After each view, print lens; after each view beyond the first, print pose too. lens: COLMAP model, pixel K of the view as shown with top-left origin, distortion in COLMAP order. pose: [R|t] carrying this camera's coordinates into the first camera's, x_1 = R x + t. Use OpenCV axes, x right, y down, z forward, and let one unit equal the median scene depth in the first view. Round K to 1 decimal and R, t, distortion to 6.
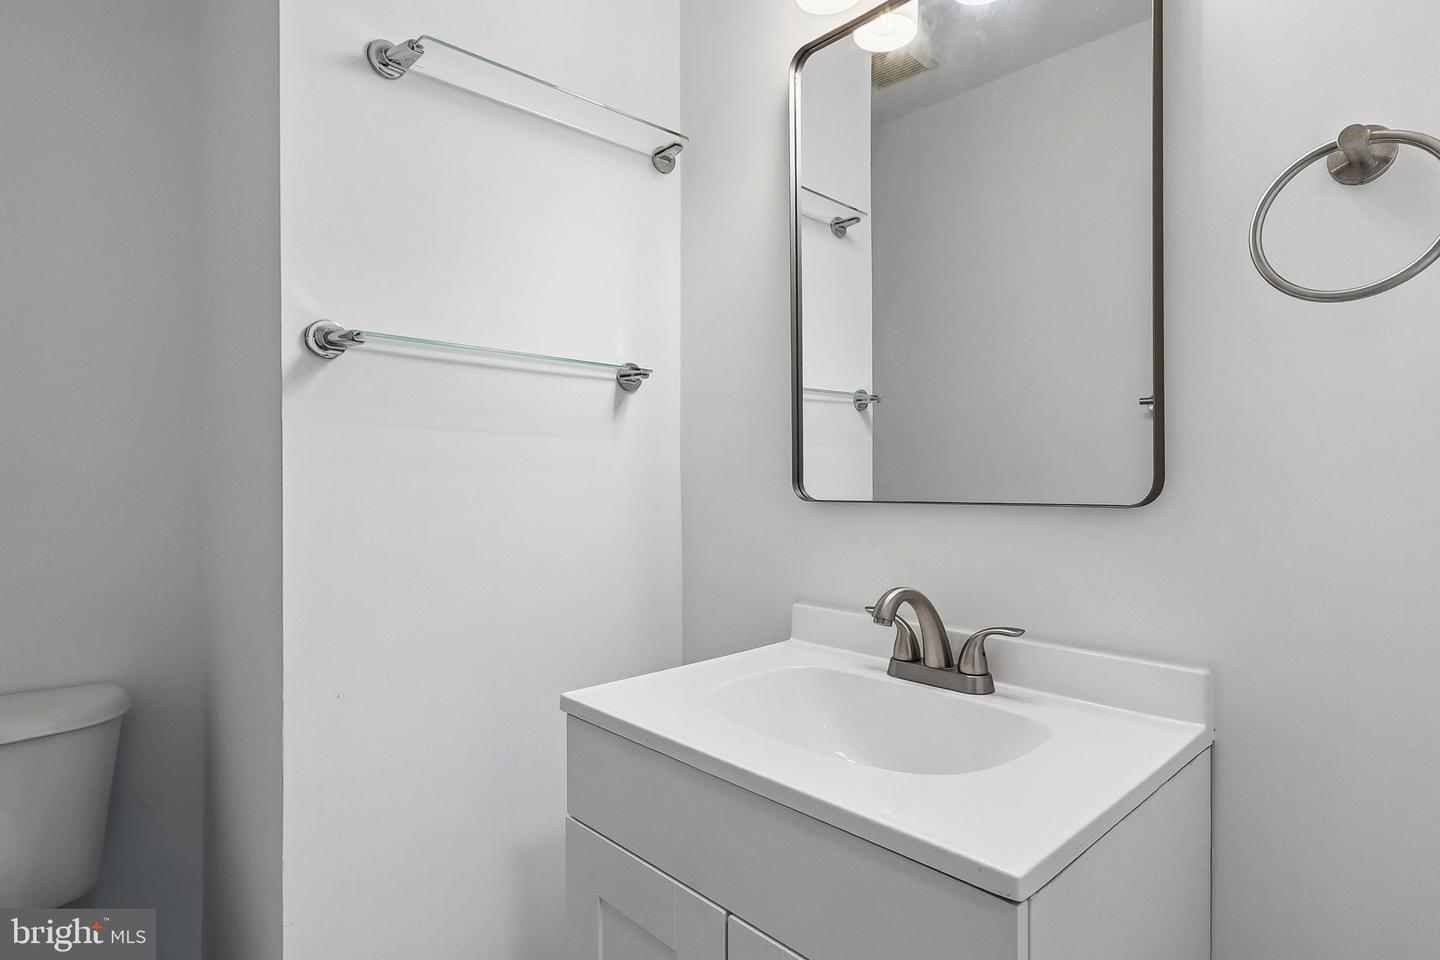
lens RADIAL K [[750.7, 0, 720.0], [0, 750.7, 480.0], [0, 0, 1]] dist [0.015592, 0.000392]
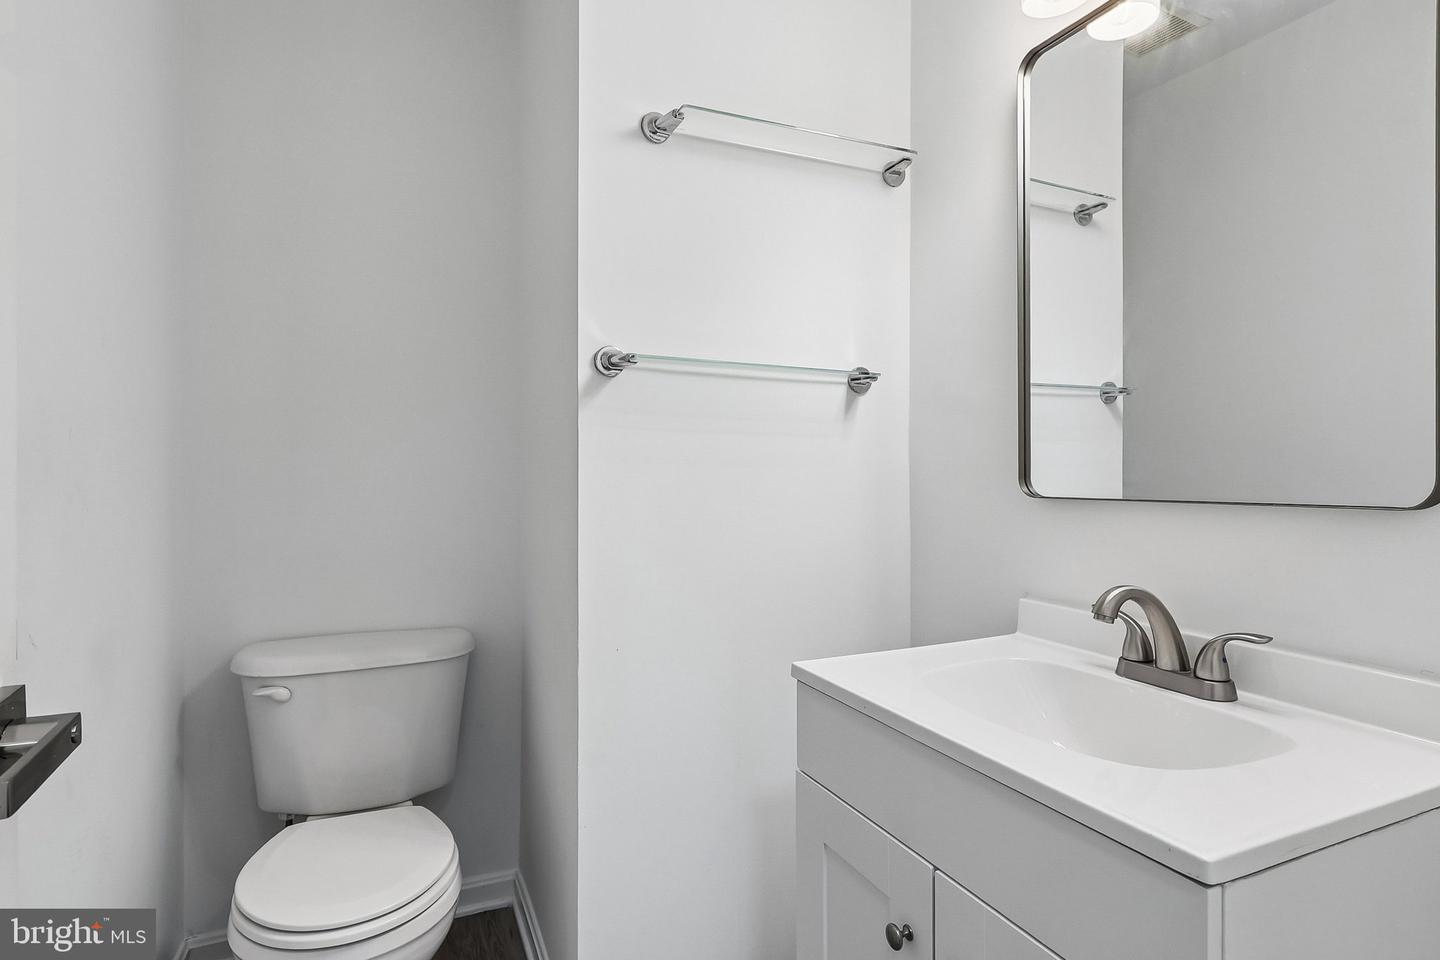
lens RADIAL K [[750.7, 0, 720.0], [0, 750.7, 480.0], [0, 0, 1]] dist [0.015592, 0.000392]
pose [[0.946415, 0.007194, -0.322873, 0.049326], [-0.004417, 0.999947, 0.009333, -0.003775], [0.322923, -0.007407, 0.946396, -0.110272]]
